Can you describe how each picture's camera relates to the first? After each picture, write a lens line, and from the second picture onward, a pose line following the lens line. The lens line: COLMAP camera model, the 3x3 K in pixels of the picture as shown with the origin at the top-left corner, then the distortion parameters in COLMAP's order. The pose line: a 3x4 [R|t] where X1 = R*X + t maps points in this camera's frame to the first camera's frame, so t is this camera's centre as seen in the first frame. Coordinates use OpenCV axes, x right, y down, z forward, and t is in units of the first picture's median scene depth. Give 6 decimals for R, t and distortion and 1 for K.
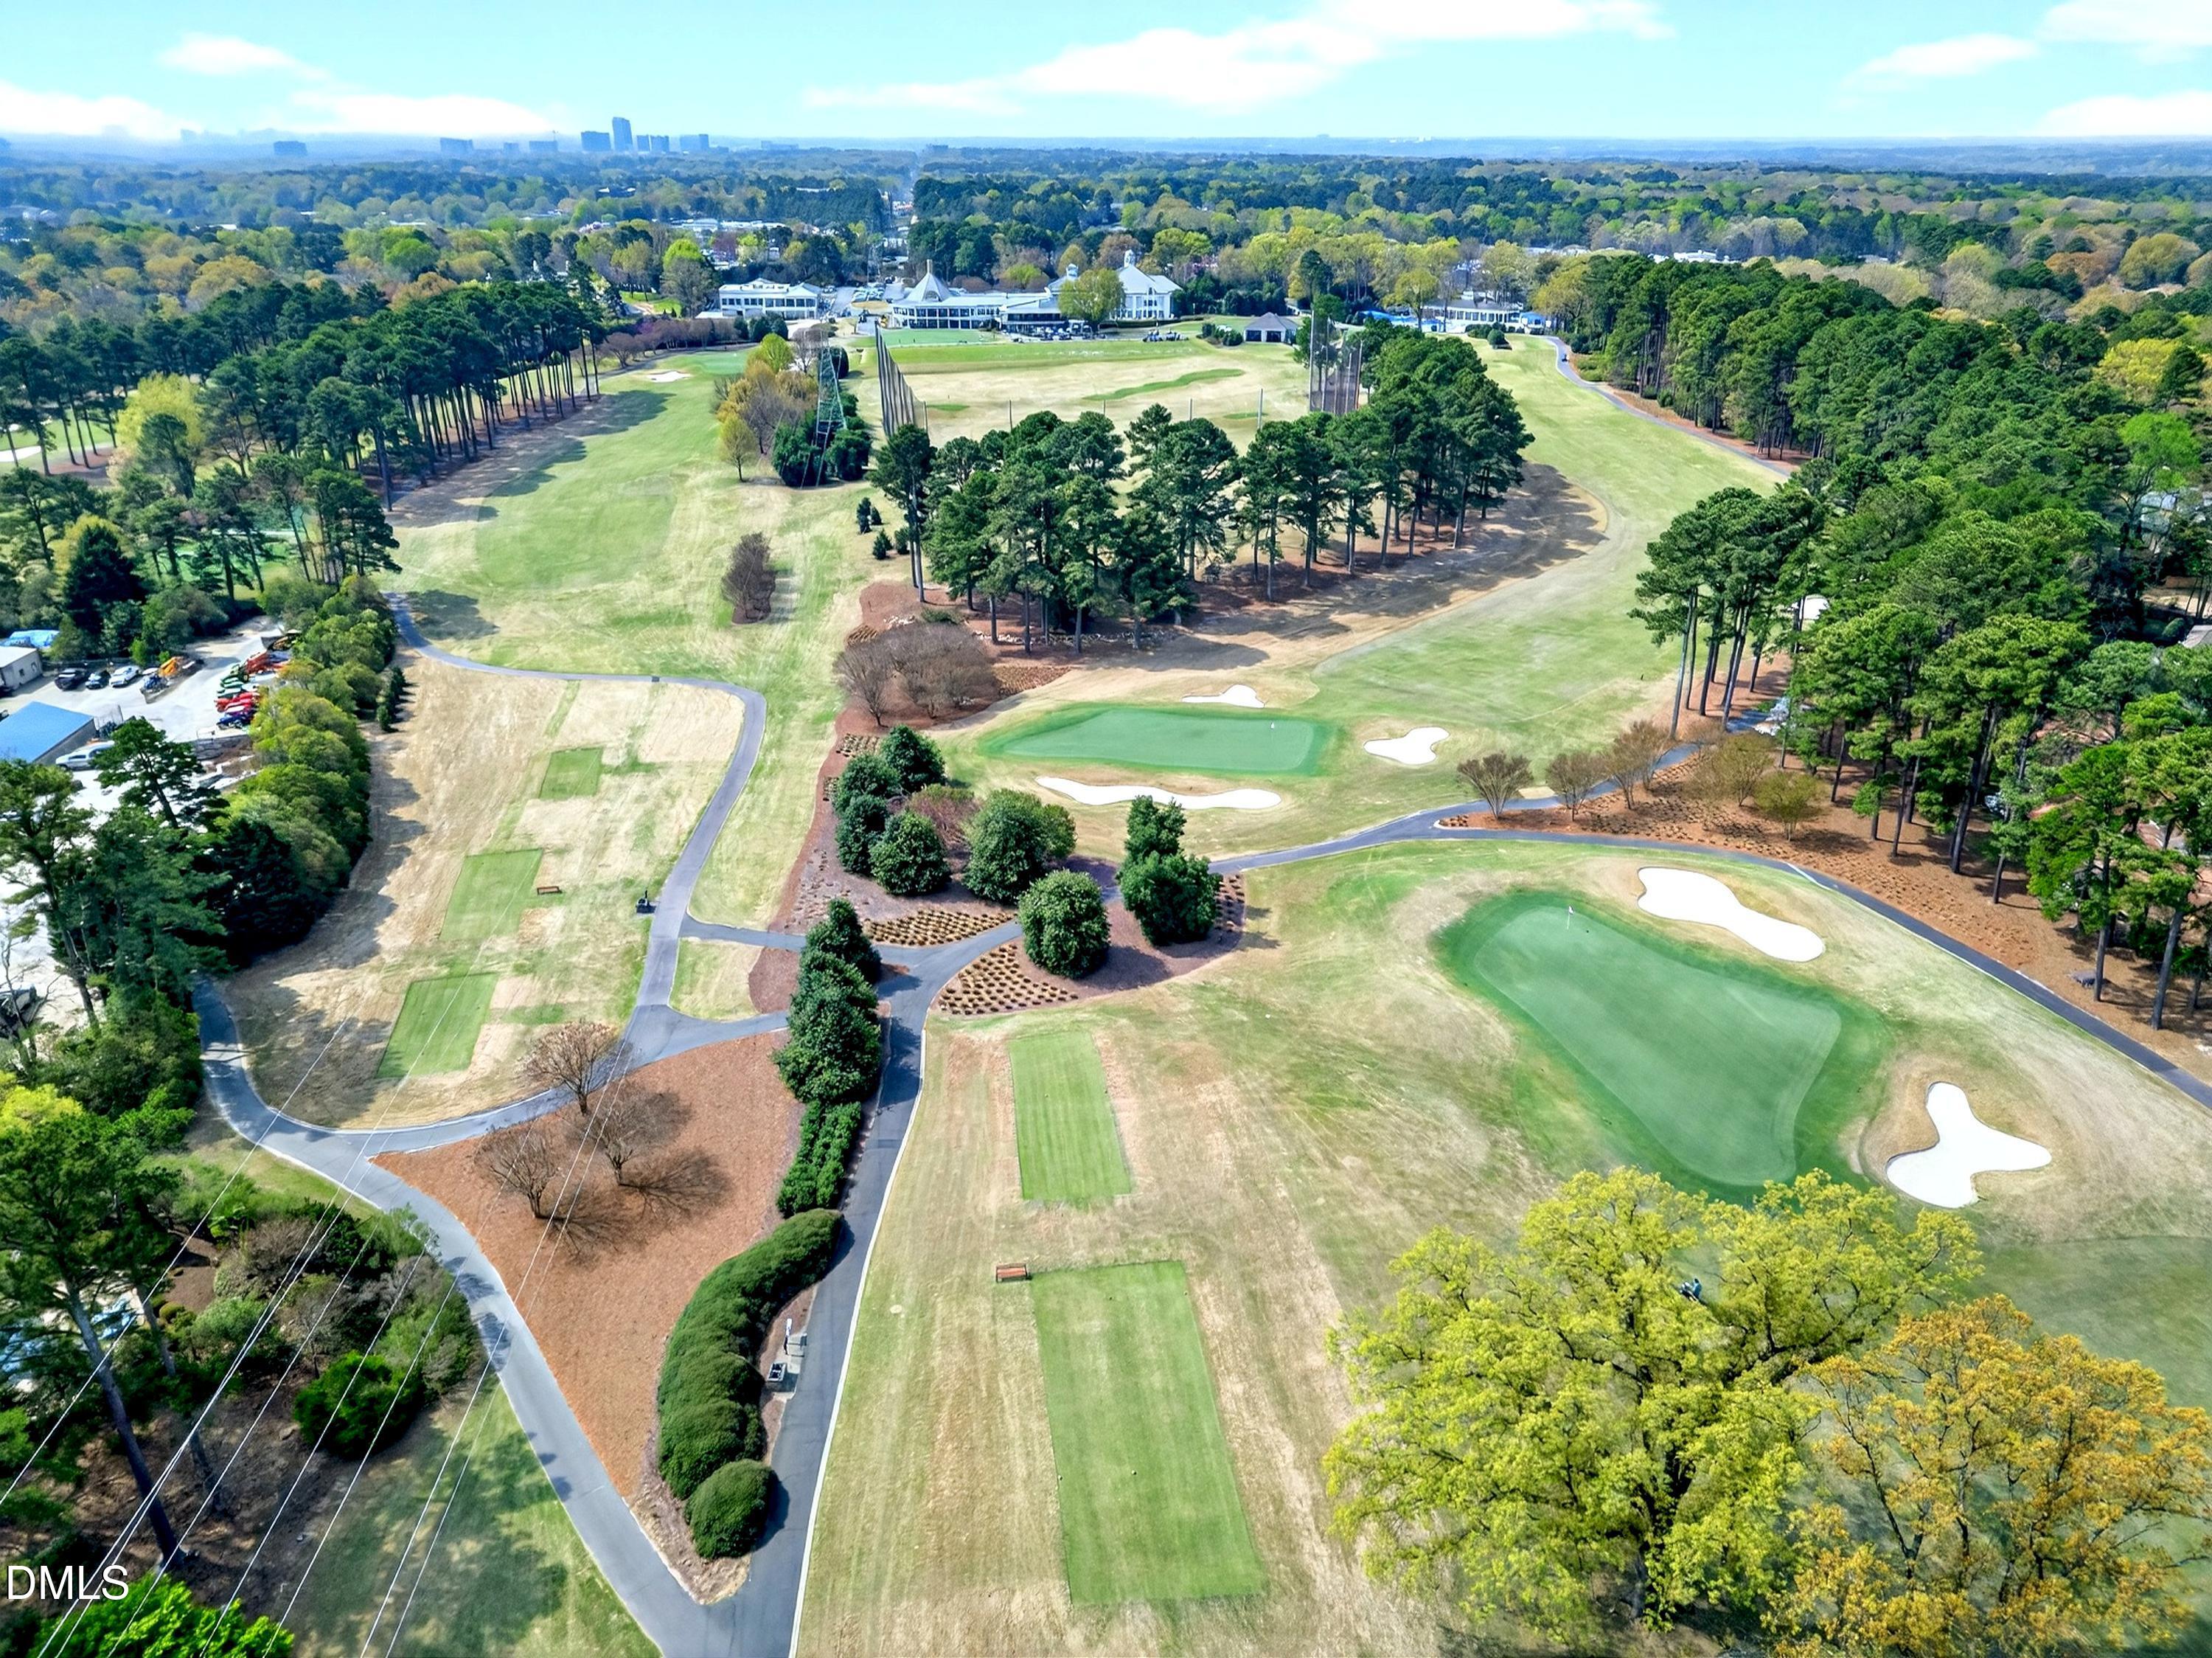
lens RADIAL K [[1544.9, 0, 1106.0], [0, 1544.9, 829.0], [0, 0, 1]] dist [0.085404, -0.085547]
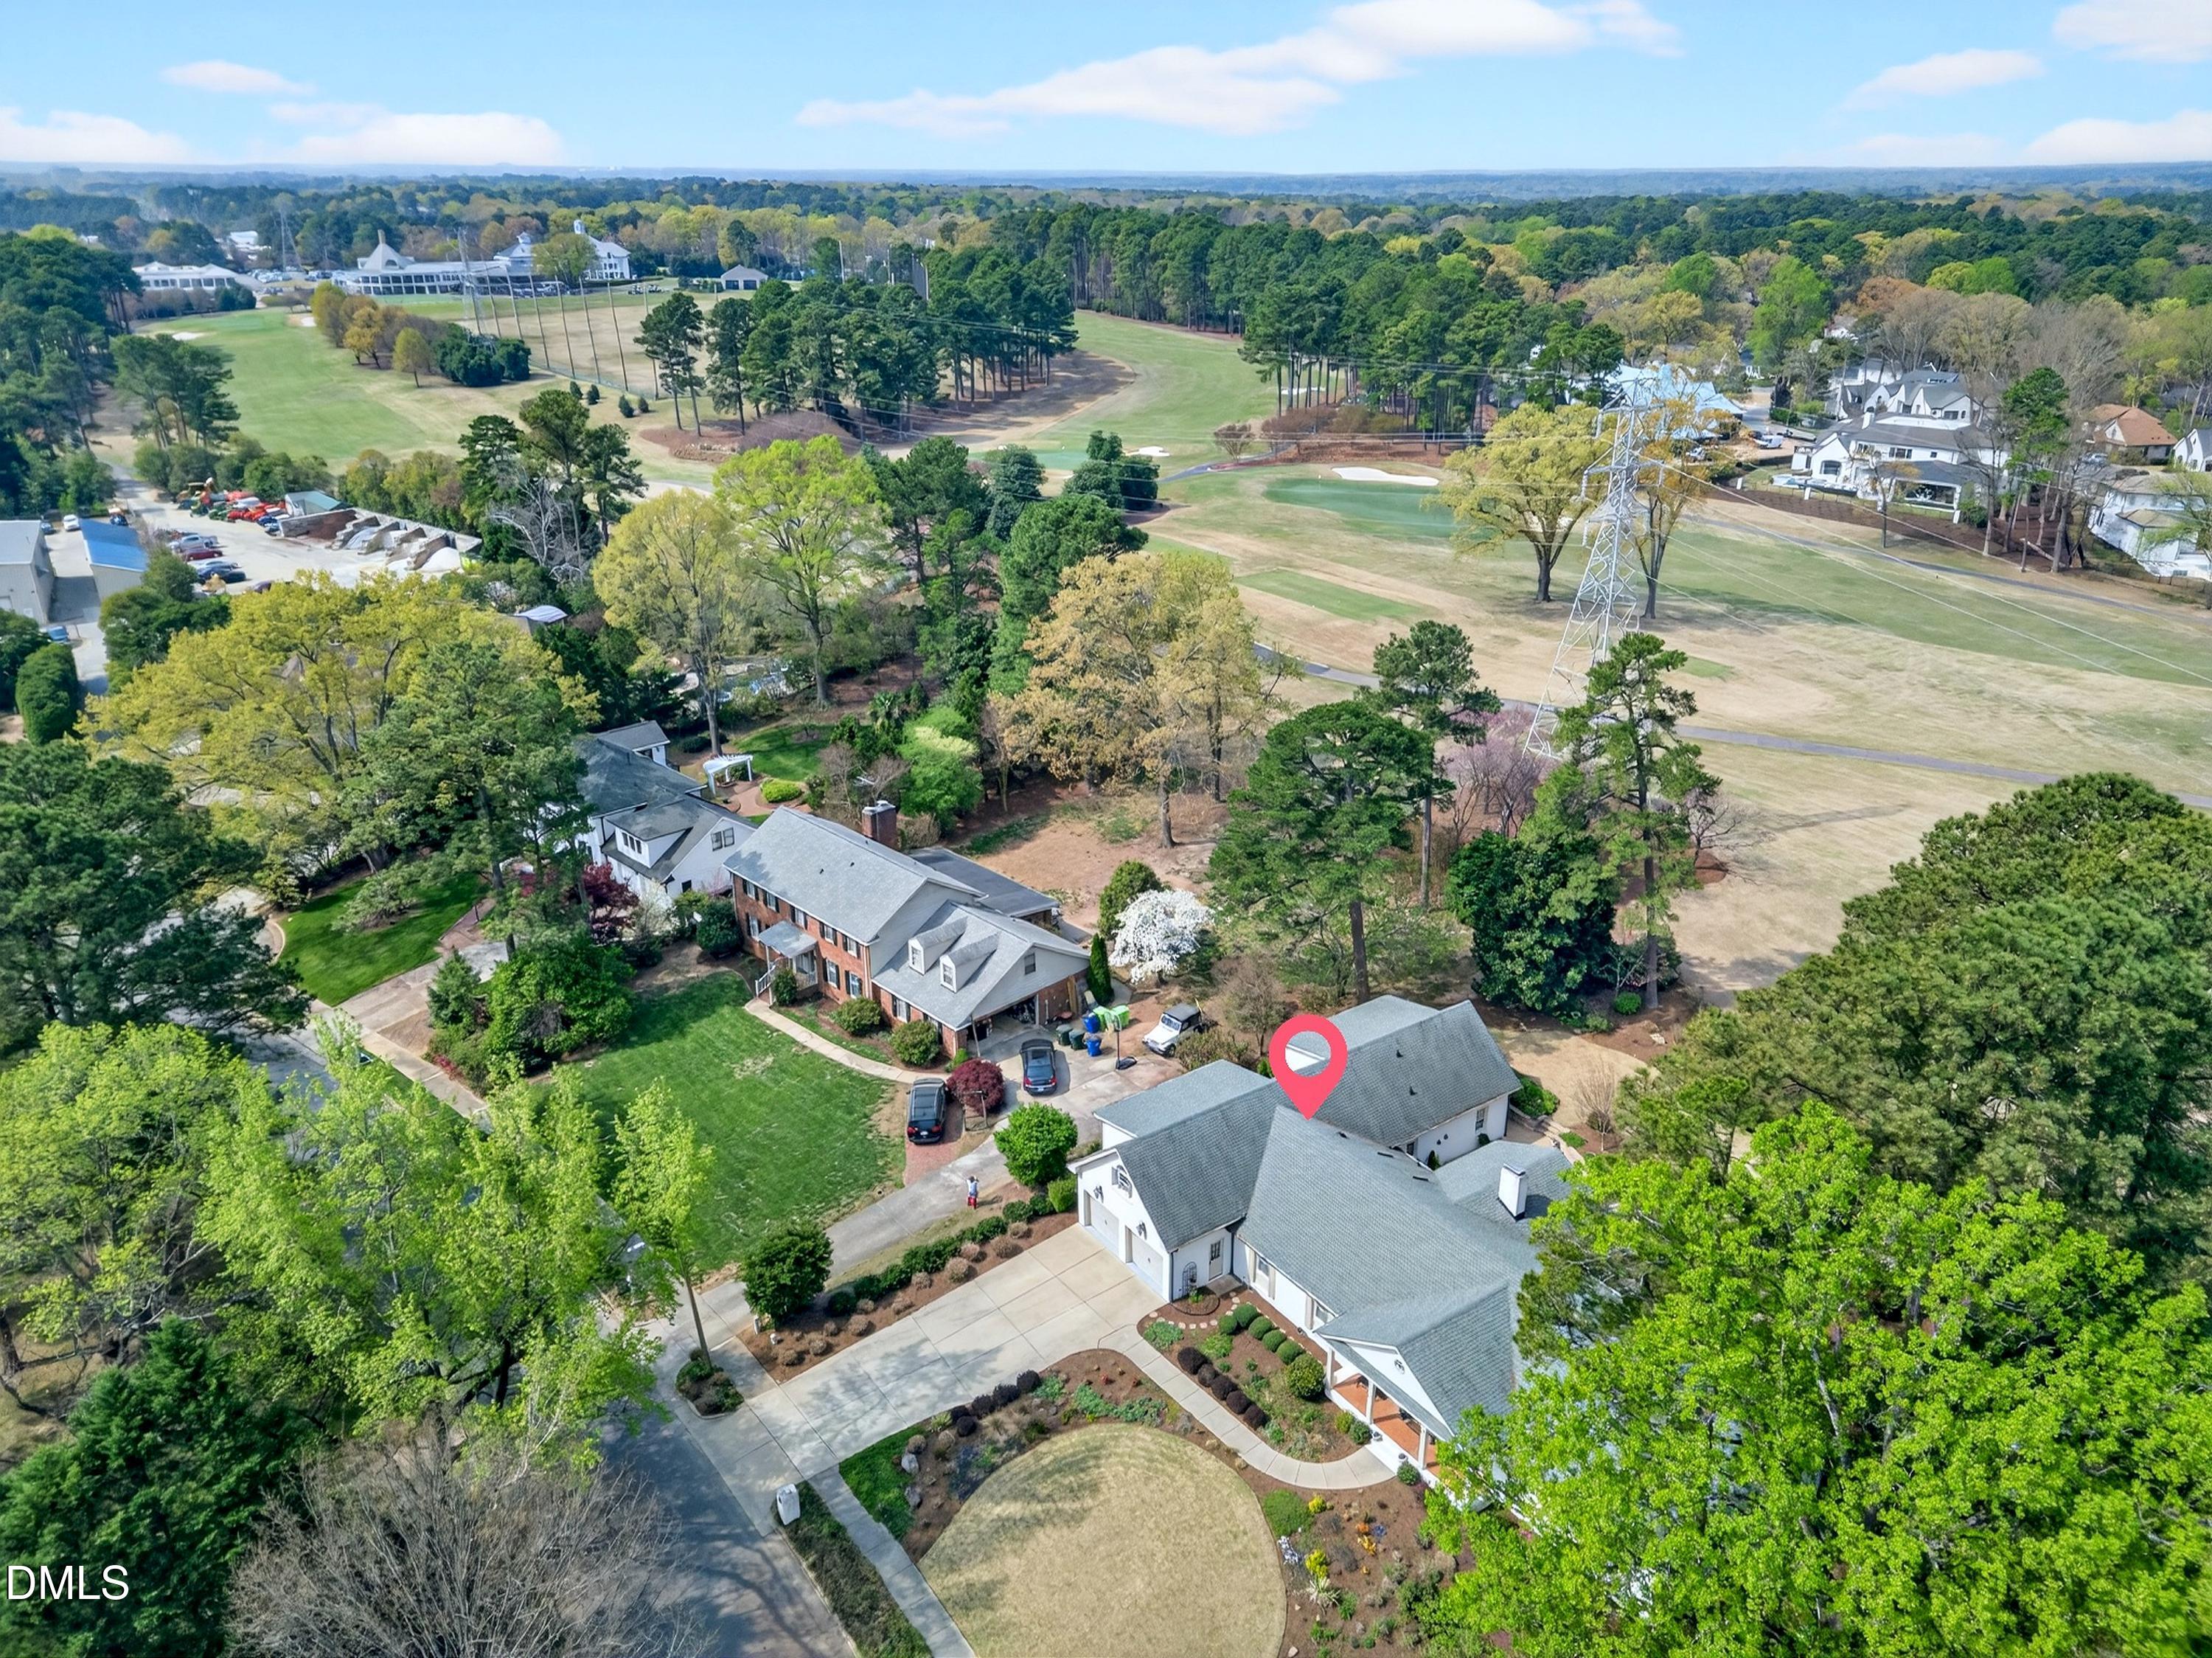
lens RADIAL K [[1544.9, 0, 1106.0], [0, 1544.9, 829.0], [0, 0, 1]] dist [0.085404, -0.085547]
pose [[0.891020, -0.180480, 0.416546, -0.196138], [0.188134, 0.981874, 0.022992, 0.096052], [-0.413146, 0.057880, 0.908824, -0.133130]]
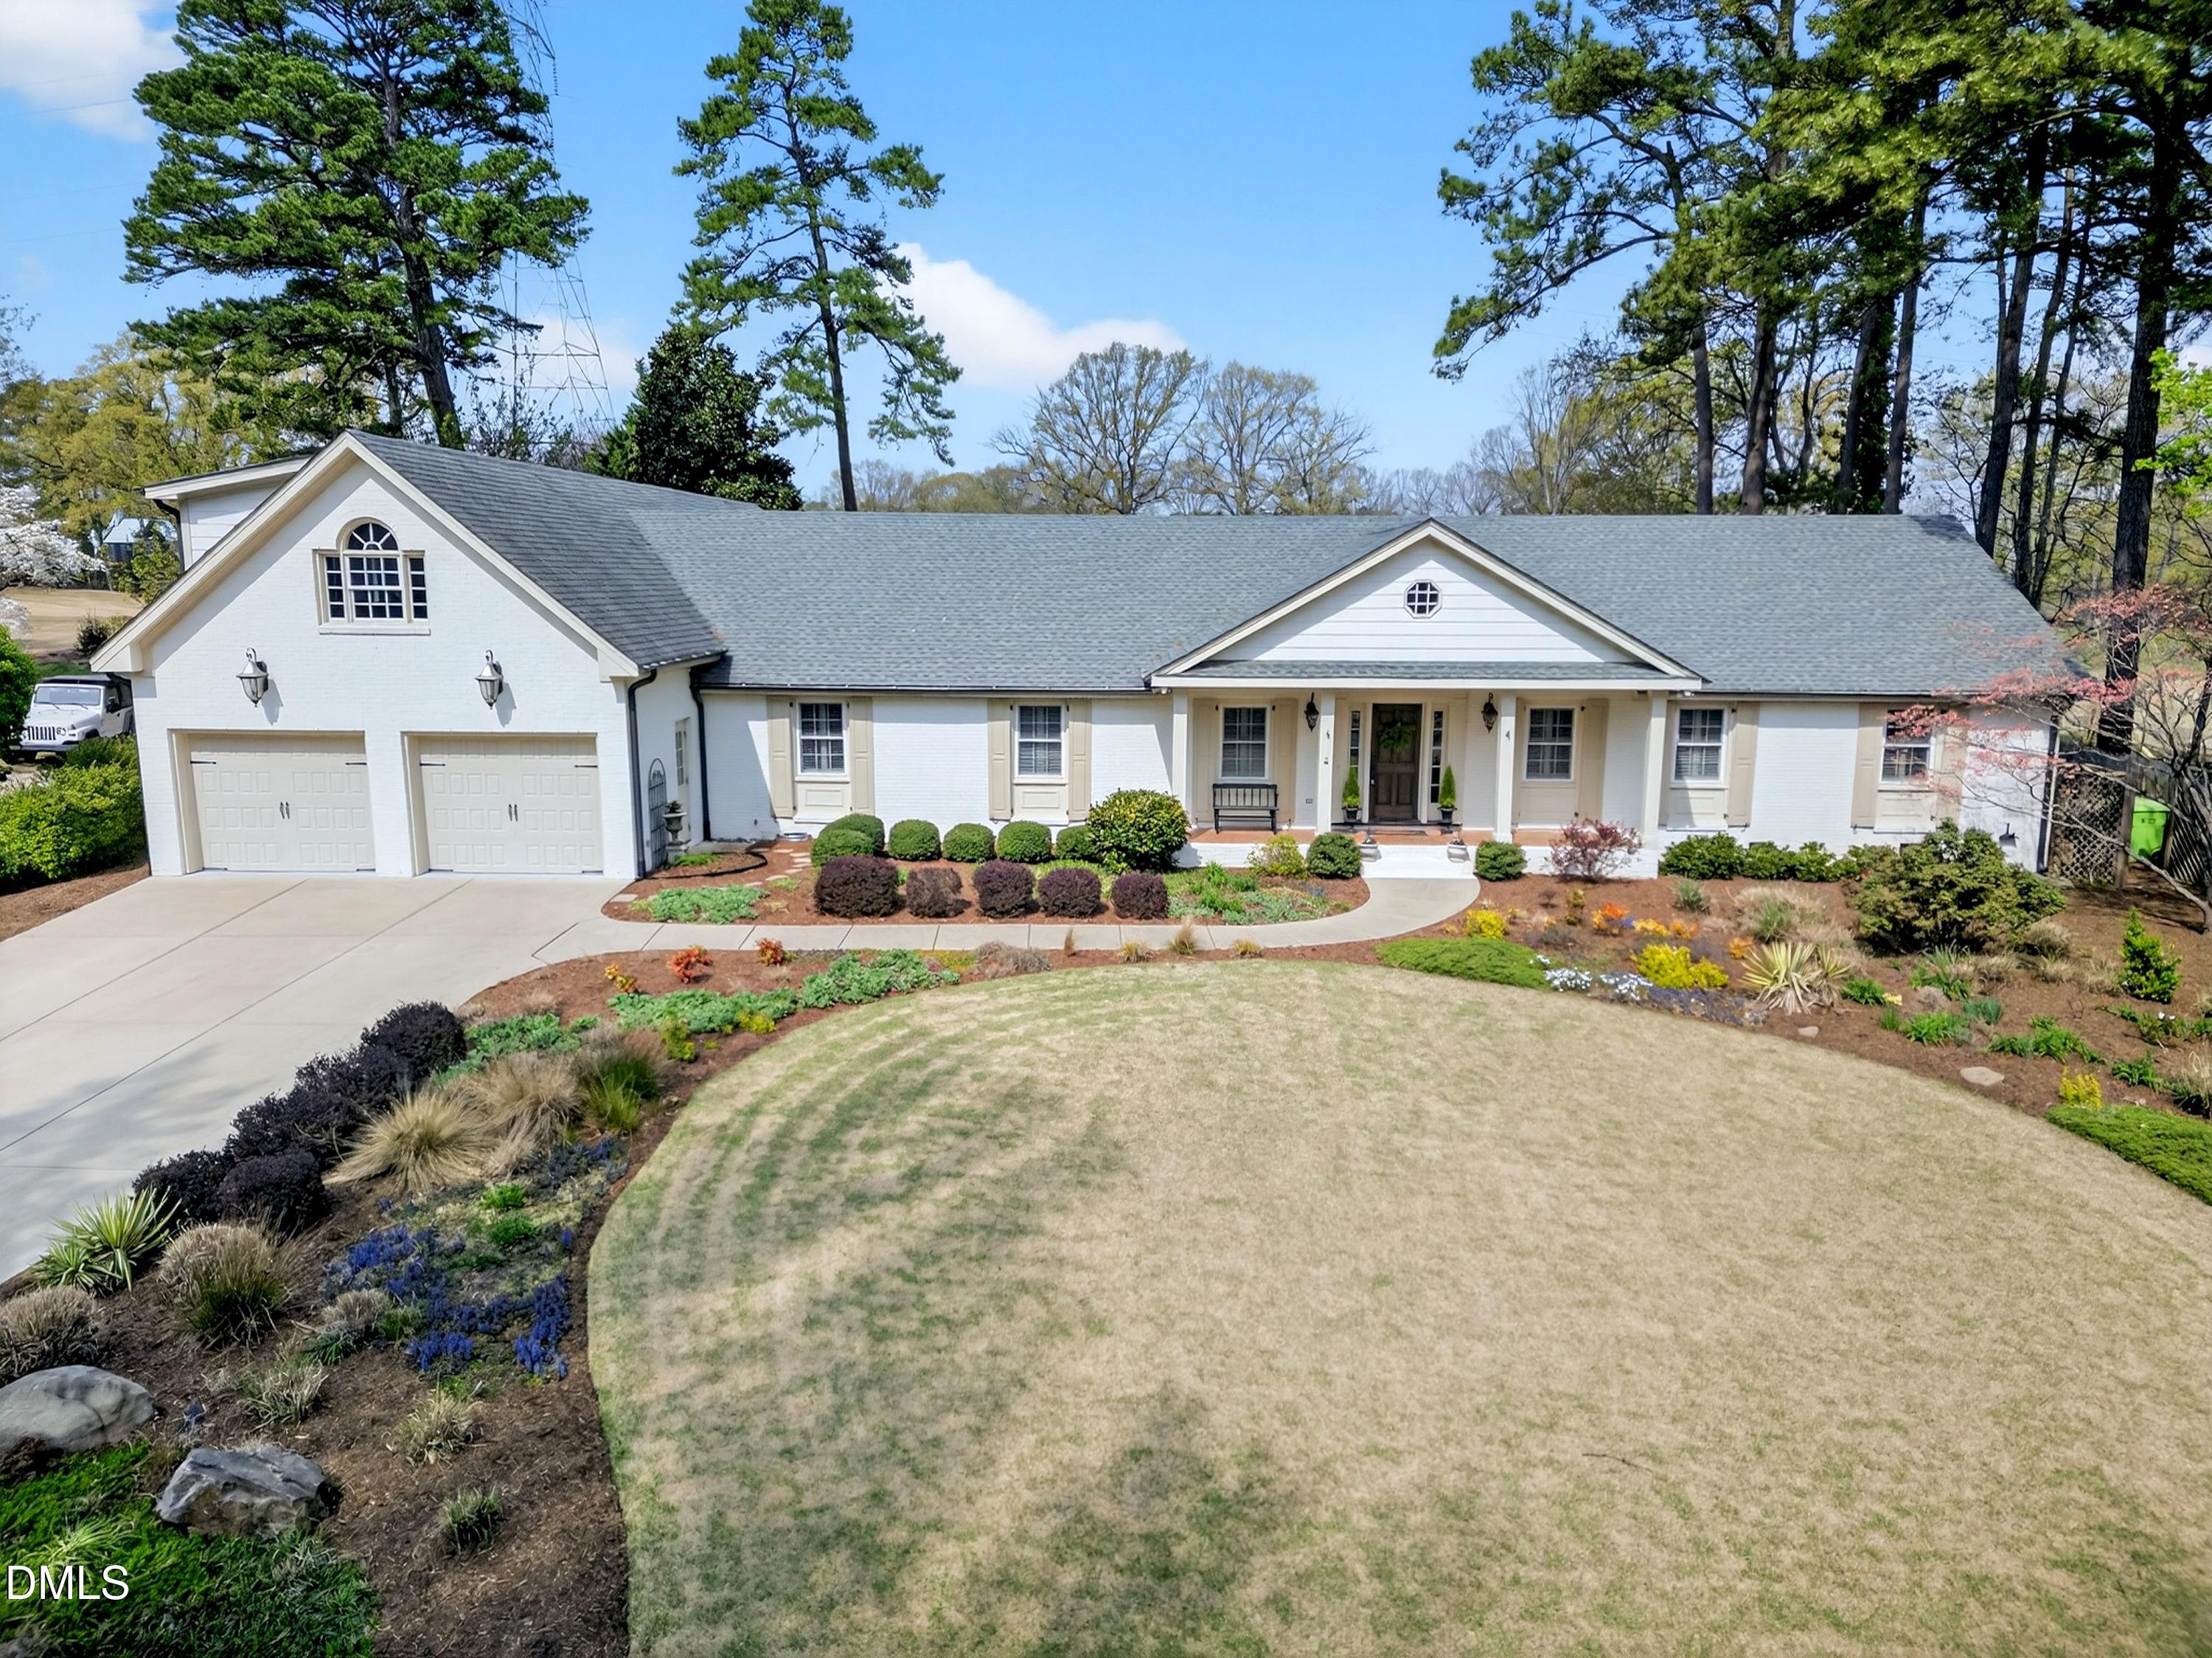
lens RADIAL K [[1538.0, 0, 1107.5], [0, 1538.0, 824.2], [0, 0, 1]] dist [0.085825, -0.076796]
pose [[0.167389, -0.162345, 0.972432, -0.183162], [0.398448, 0.913346, 0.083894, 0.141538], [-0.901787, 0.373421, 0.217571, -0.031165]]
